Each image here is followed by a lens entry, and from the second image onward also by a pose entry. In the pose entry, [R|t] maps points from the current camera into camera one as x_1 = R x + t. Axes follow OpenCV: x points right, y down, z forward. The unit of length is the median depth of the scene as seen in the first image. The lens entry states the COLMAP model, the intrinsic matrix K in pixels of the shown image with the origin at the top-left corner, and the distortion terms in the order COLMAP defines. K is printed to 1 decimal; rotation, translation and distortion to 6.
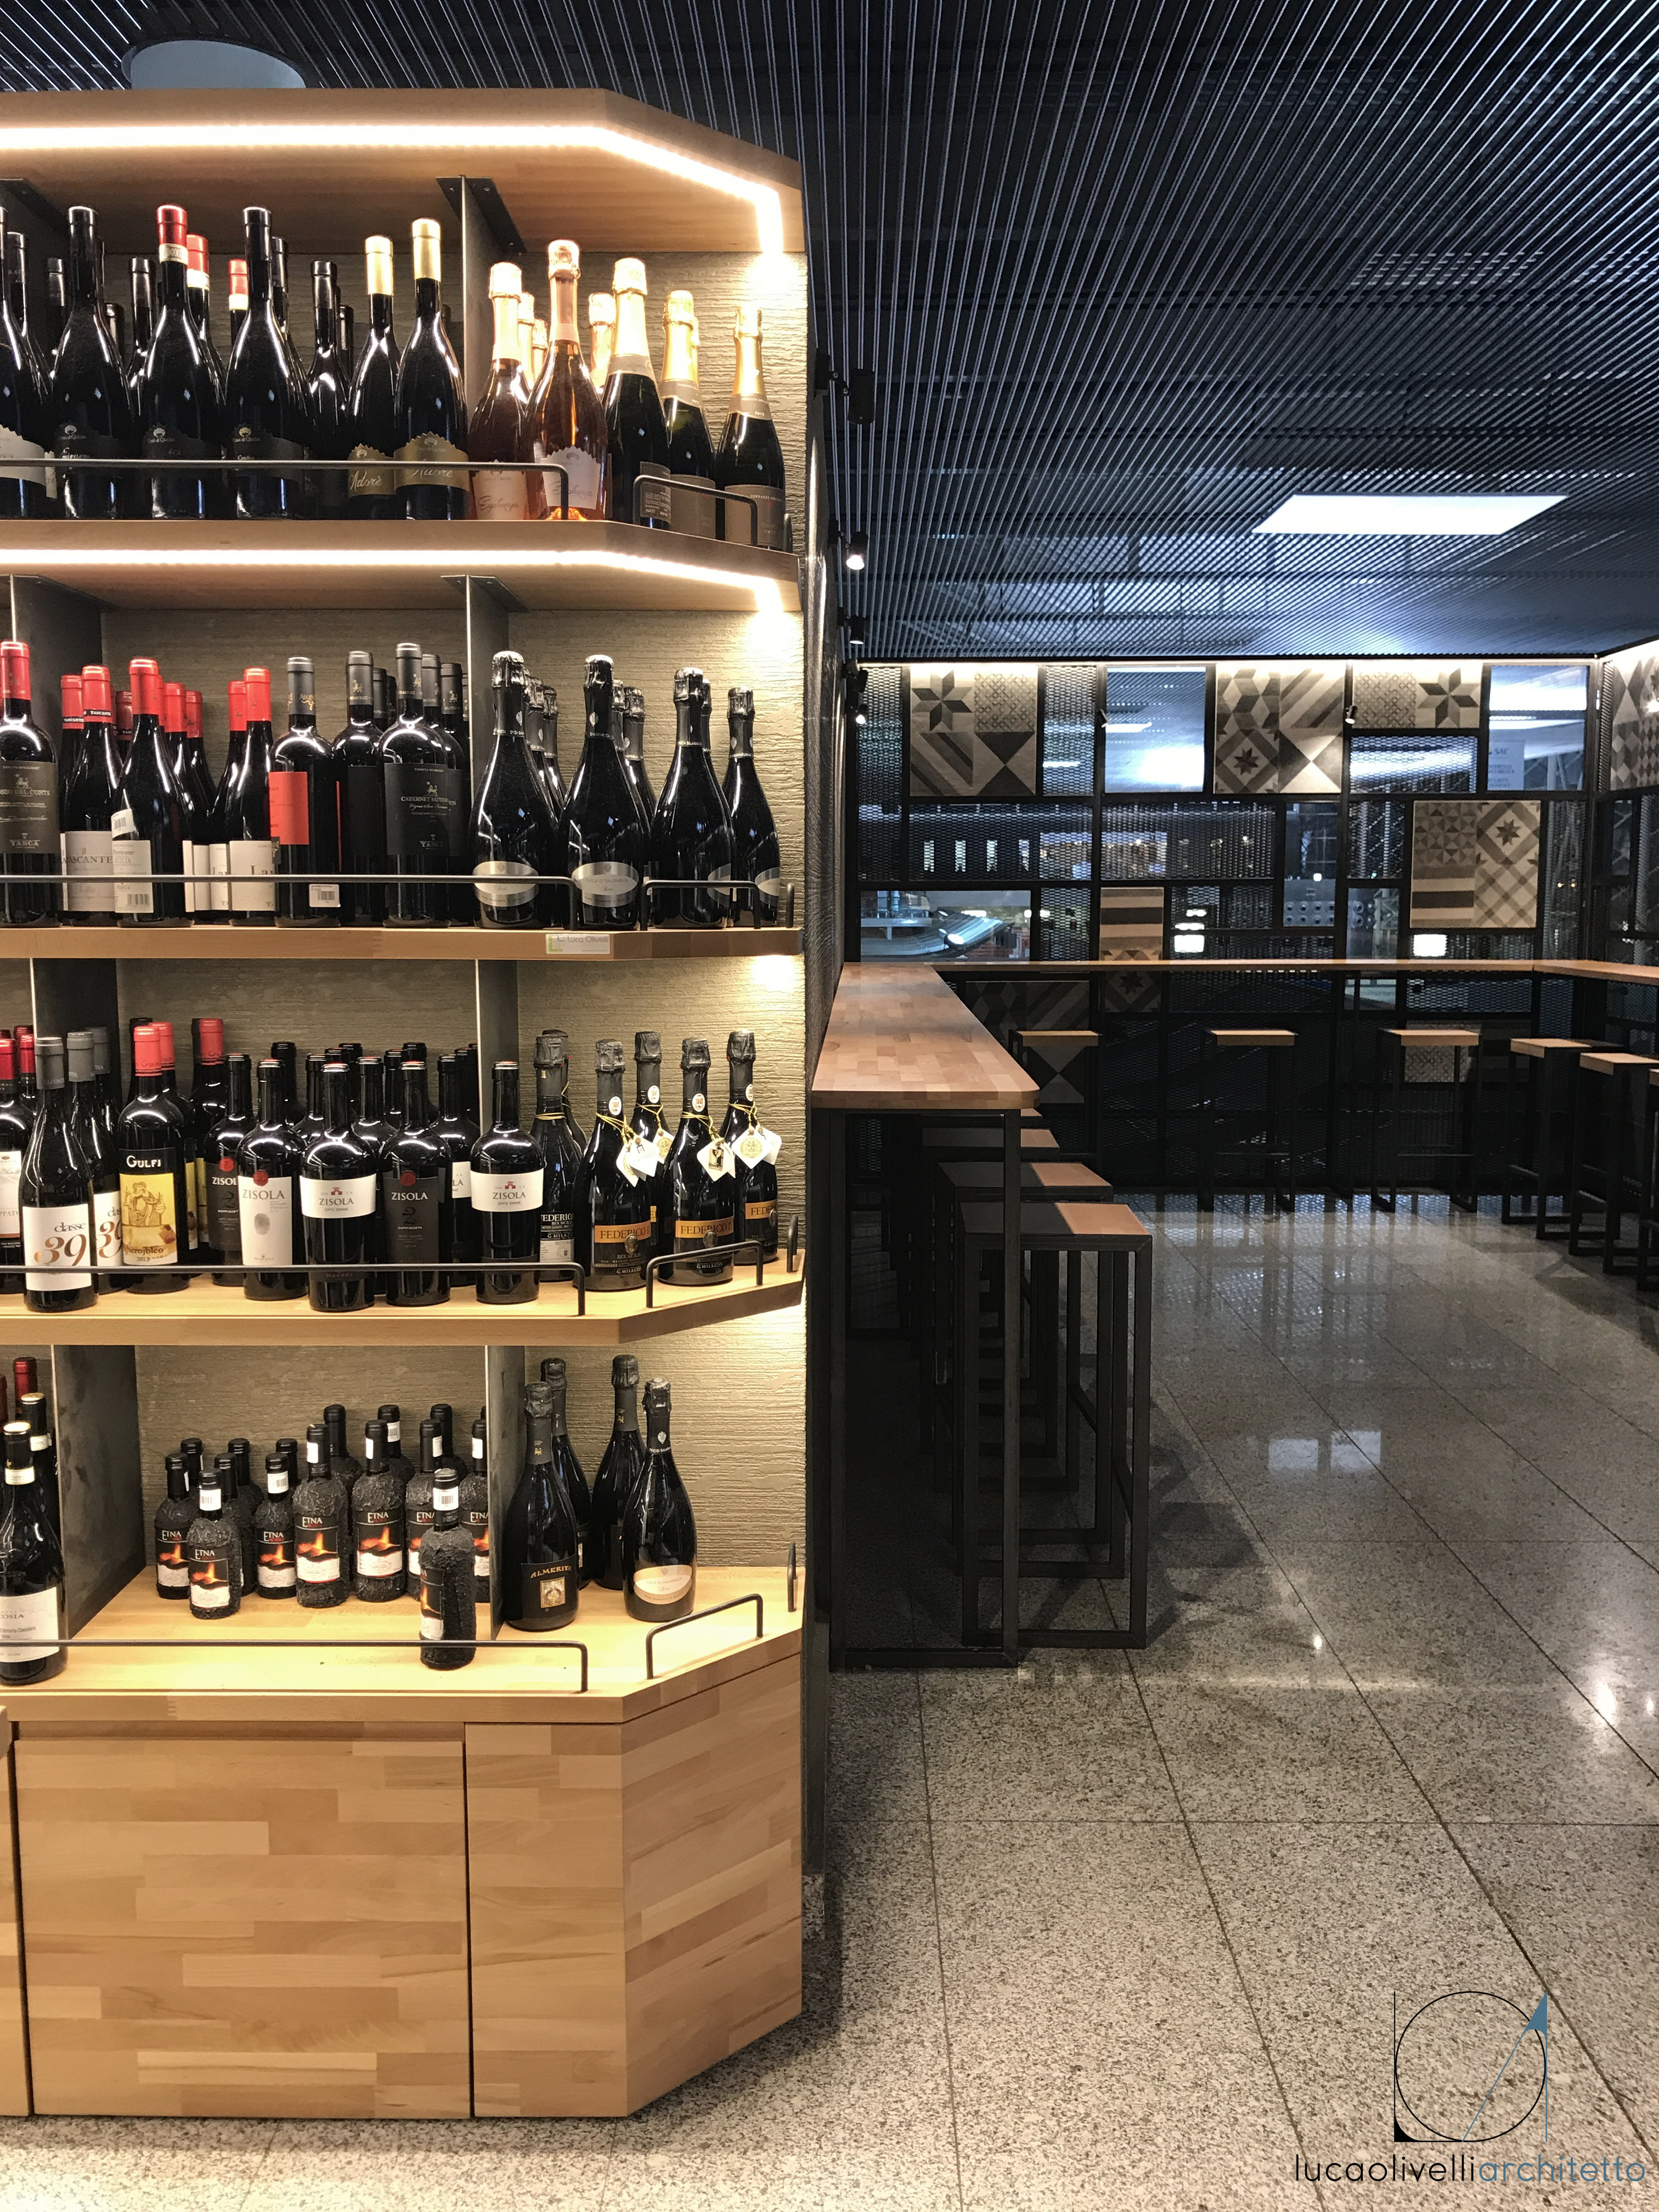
lens RADIAL K [[1826.3, 0, 829.5], [0, 1826.3, 1106.0], [0, 0, 1]] dist [0.010472, 0.000055]
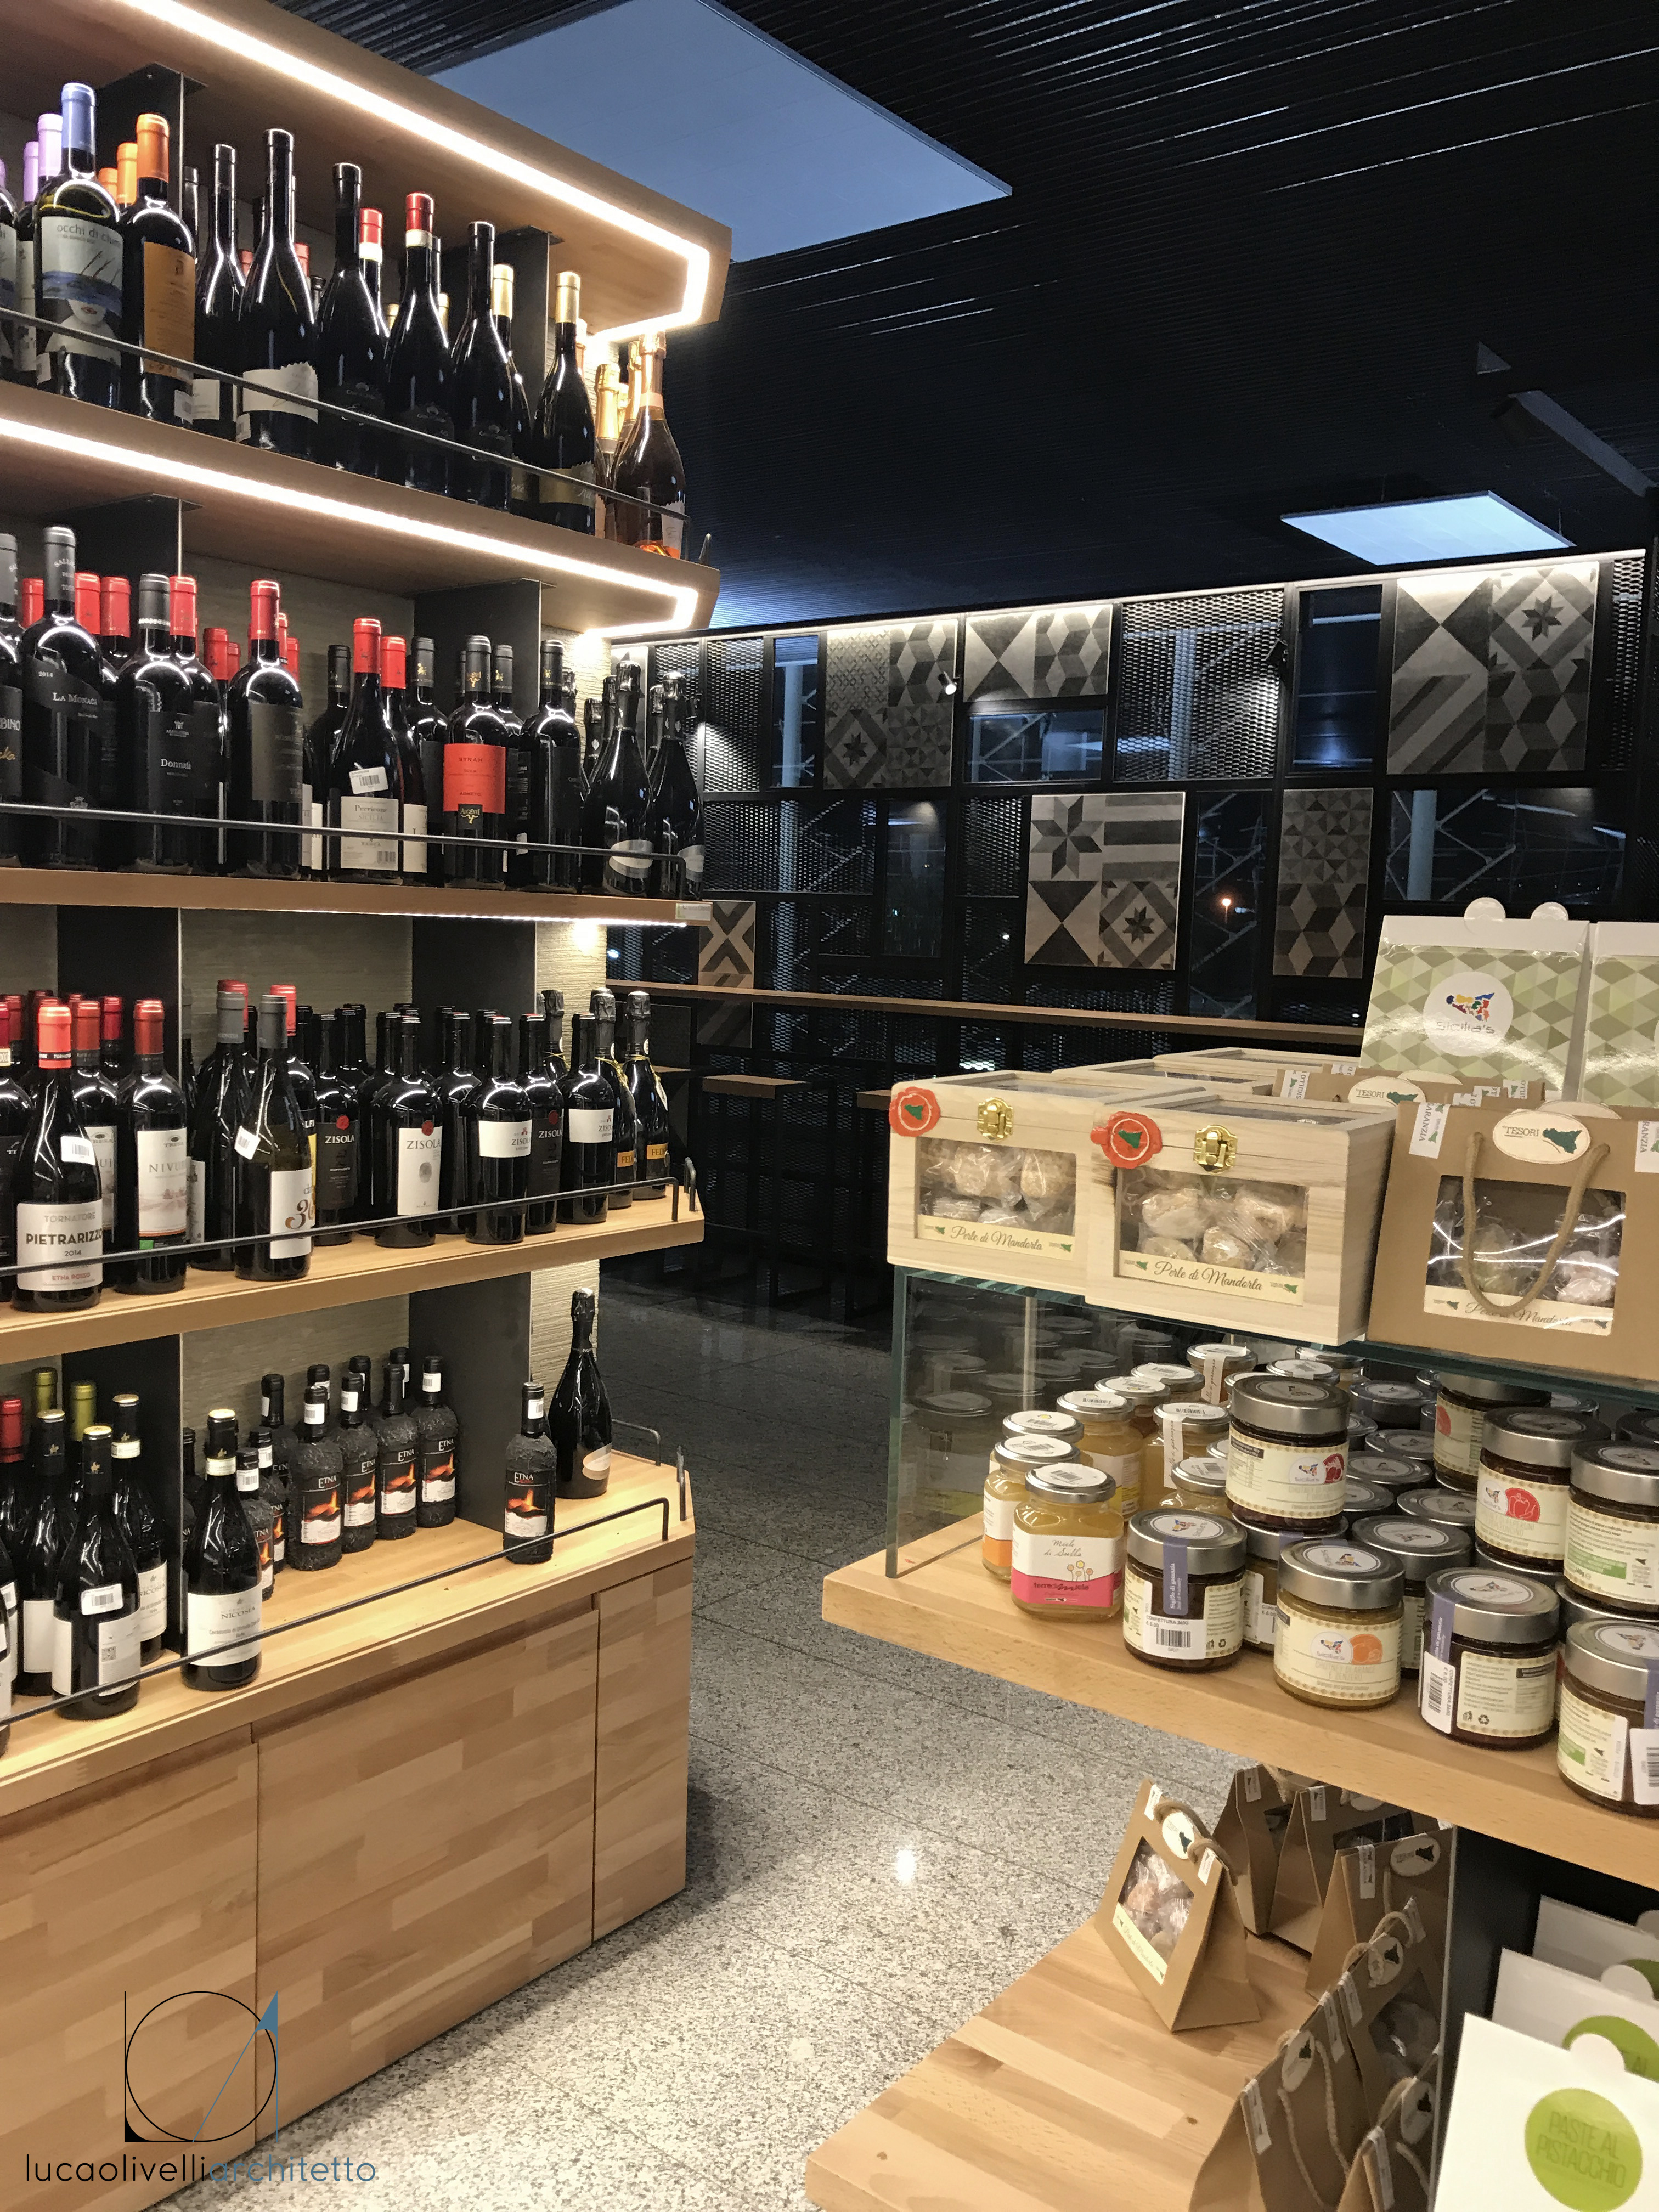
lens RADIAL K [[1822.0, 0, 832.0], [0, 1822.0, 1098.1], [0, 0, 1]] dist [-0.012792, -0.010933]
pose [[0.605449, -0.056336, 0.793888, -0.984233], [0.061557, 0.997818, 0.023861, 0.011663], [-0.793500, 0.034423, 0.607596, 0.183797]]
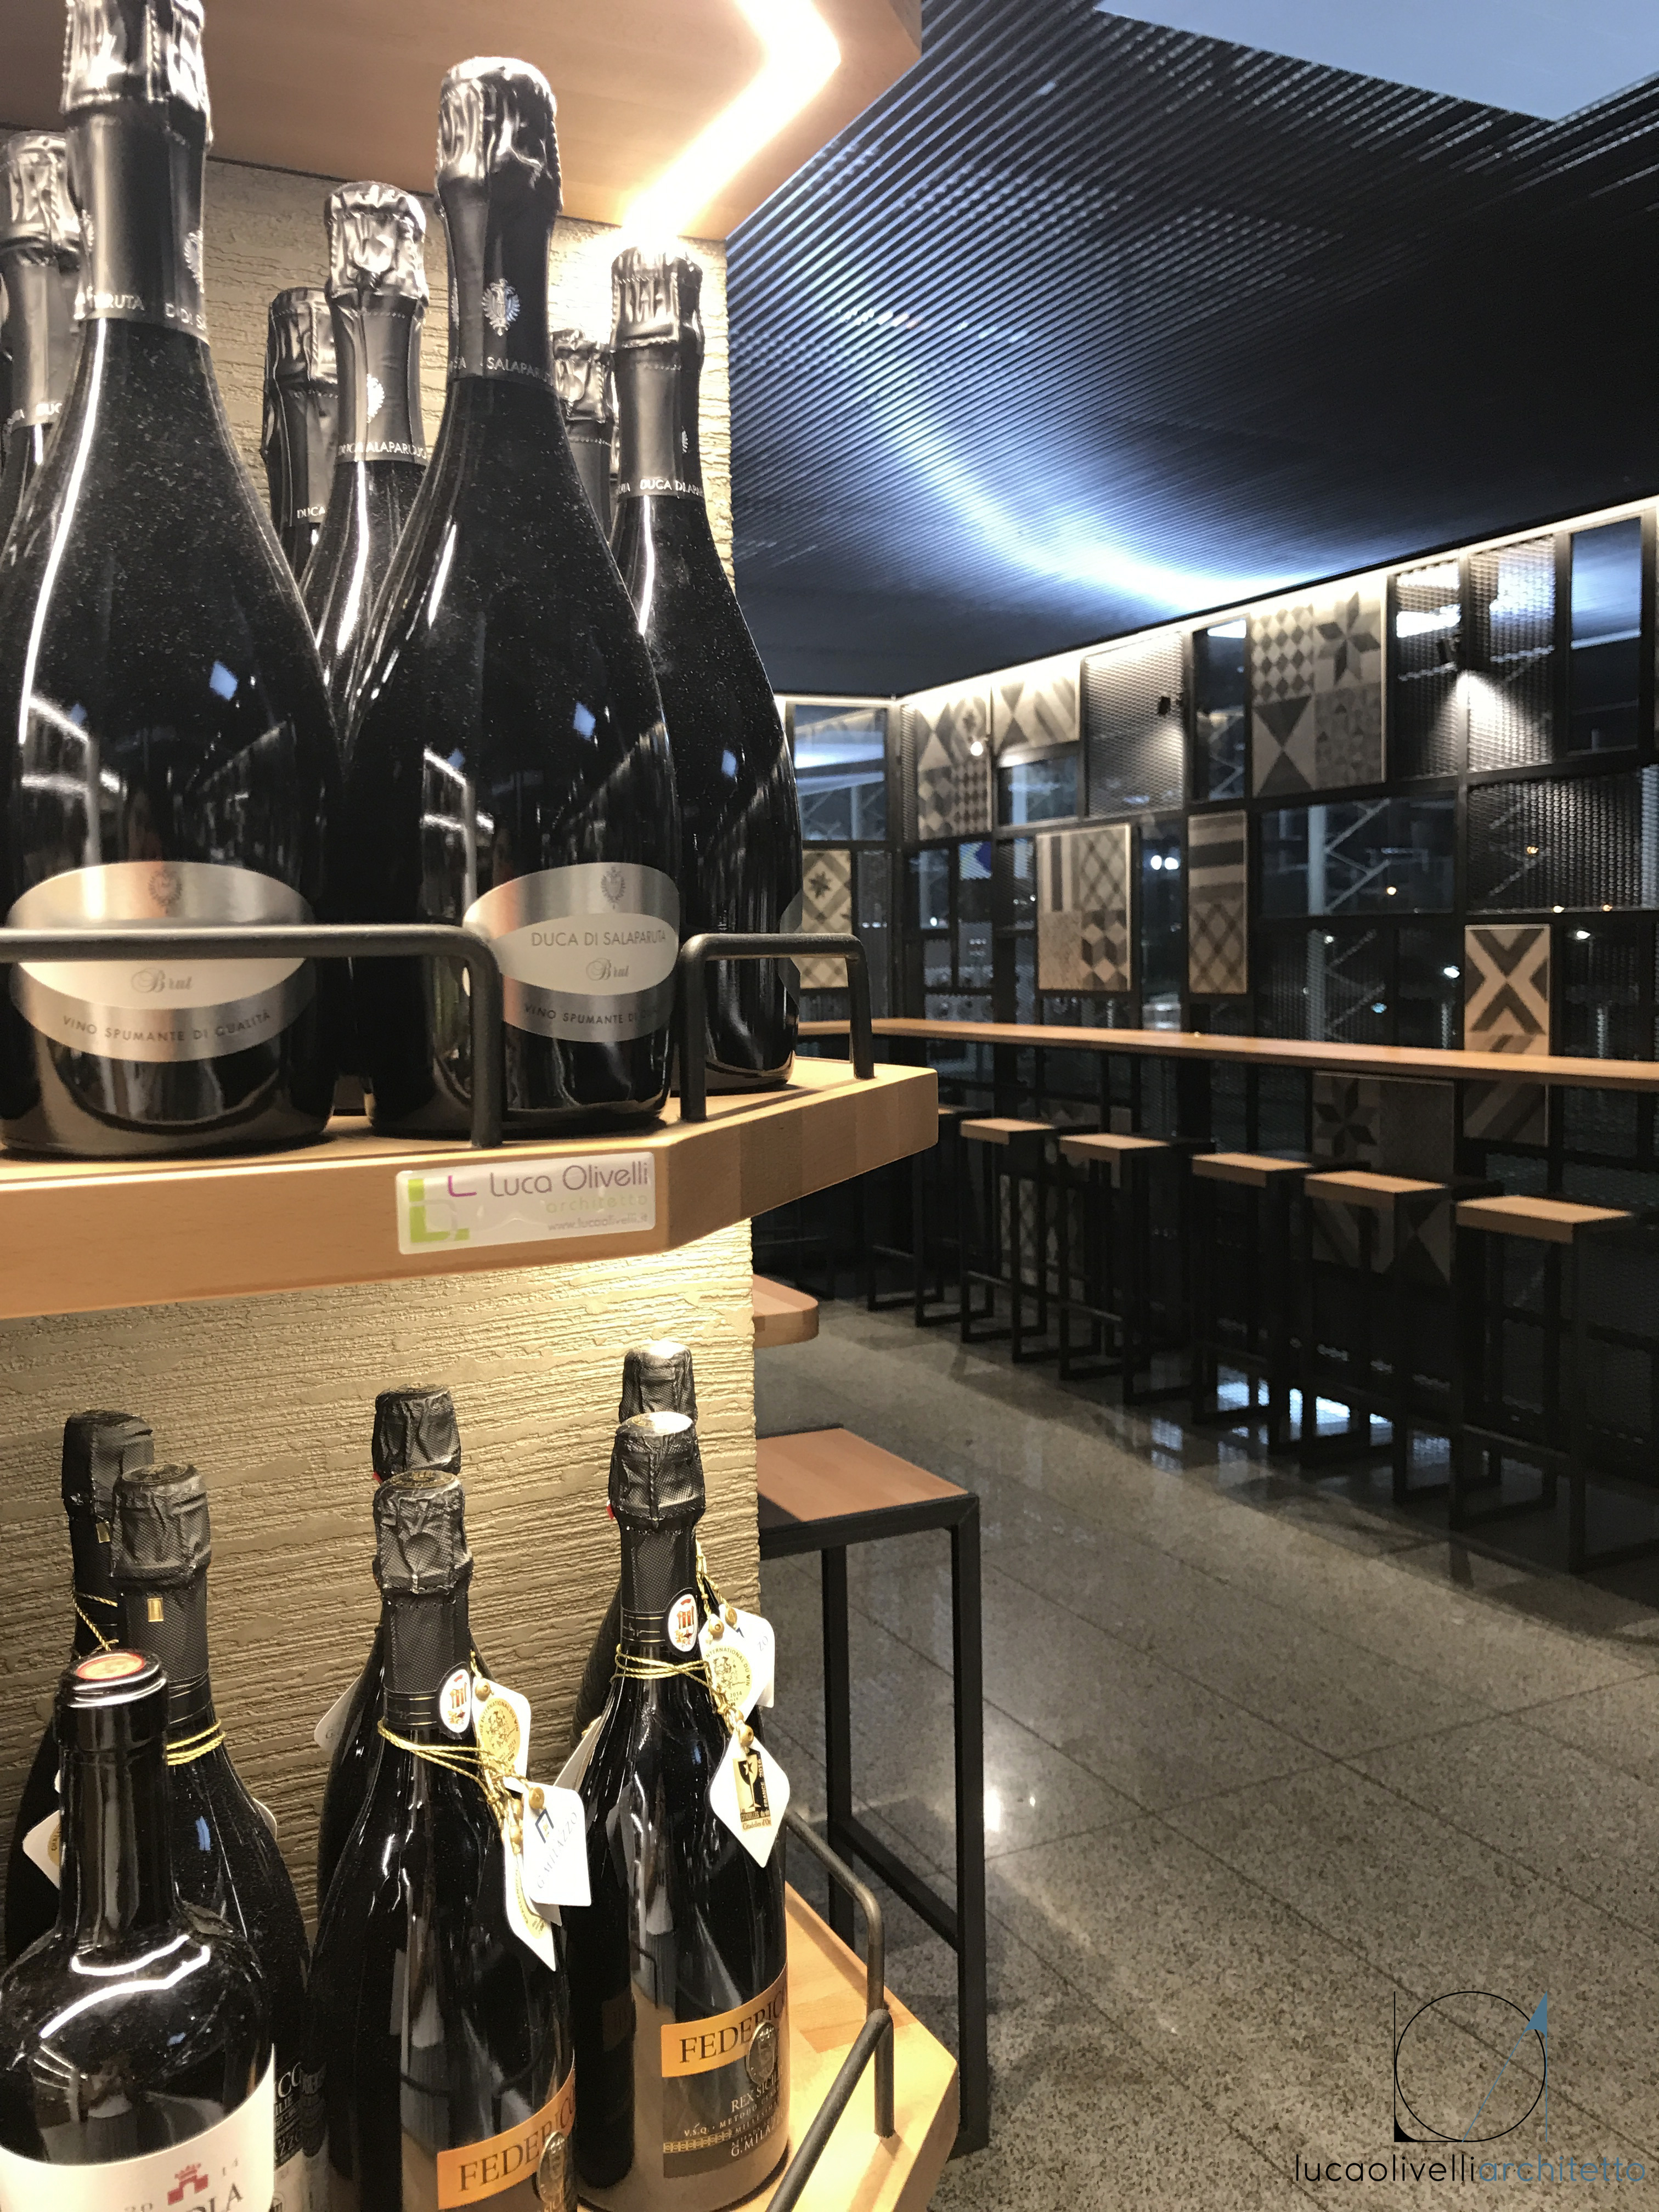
lens RADIAL K [[1824.6, 0, 772.4], [0, 1824.6, 1107.2], [0, 0, 1]] dist [0.009173, -0.000450]
pose [[0.903973, -0.061635, 0.423125, -0.194532], [0.076720, 0.996877, -0.018696, -0.088518], [-0.420651, 0.049363, 0.905878, 0.718324]]
